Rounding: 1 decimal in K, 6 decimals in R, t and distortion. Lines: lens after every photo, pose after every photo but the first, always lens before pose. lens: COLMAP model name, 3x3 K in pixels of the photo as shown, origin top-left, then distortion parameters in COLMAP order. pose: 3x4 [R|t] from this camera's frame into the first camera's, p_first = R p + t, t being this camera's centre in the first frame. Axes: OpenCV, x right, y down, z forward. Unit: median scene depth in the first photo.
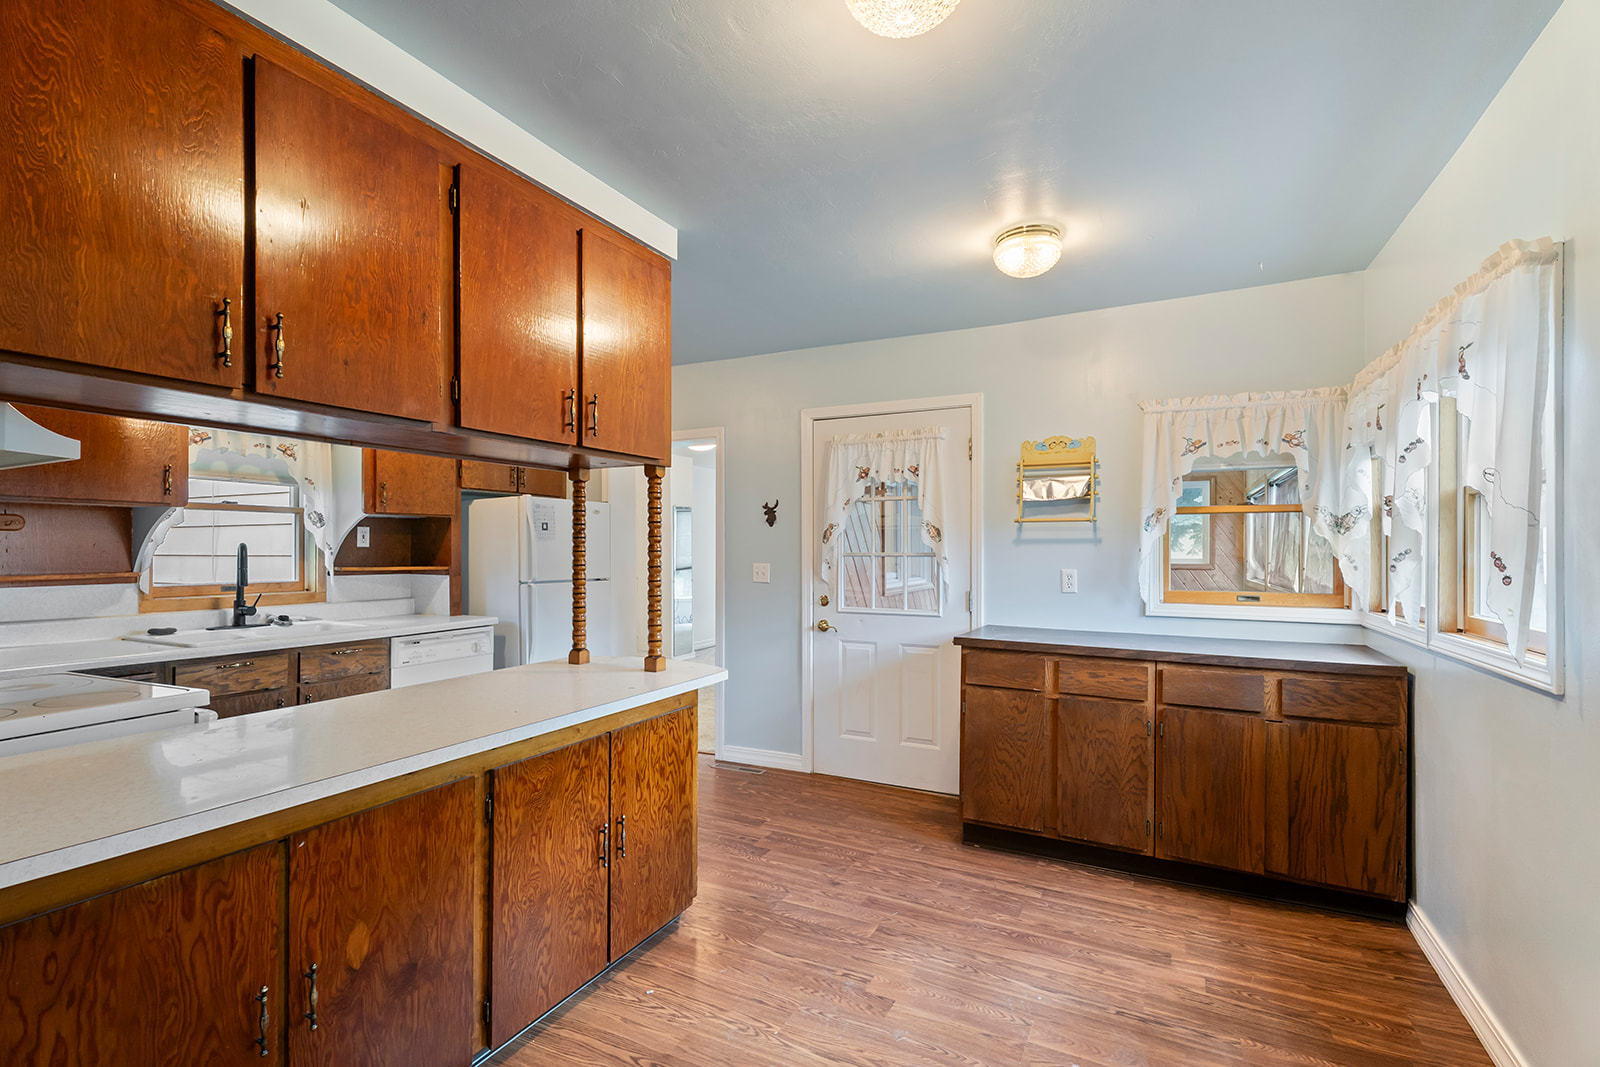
lens RADIAL K [[740.4, 0, 803.7], [0, 740.4, 550.2], [0, 0, 1]] dist [0.002578, -0.001923]
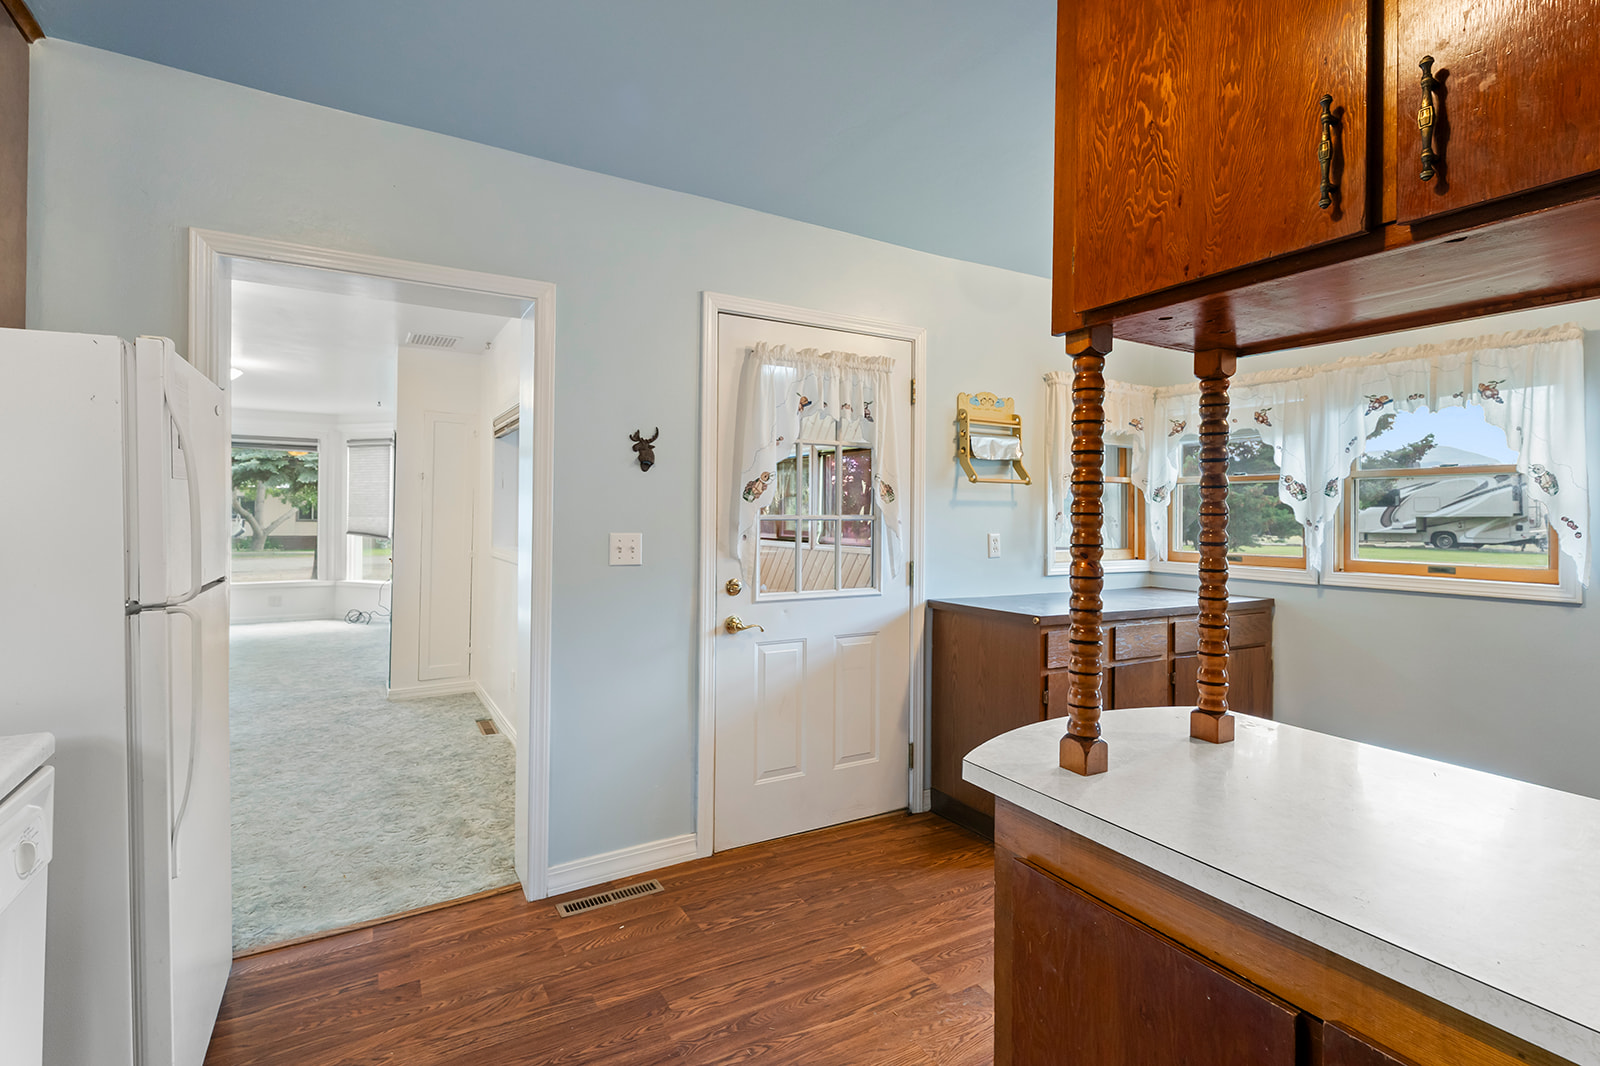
lens RADIAL K [[740.4, 0, 800.0], [0, 740.4, 510.8], [0, 0, 1]] dist [0.002578, -0.001923]
pose [[0.542915, 0.006446, 0.839763, -0.513190], [-0.005907, 0.999975, -0.003856, 0.001776], [-0.839767, -0.002867, 0.542939, 0.607188]]
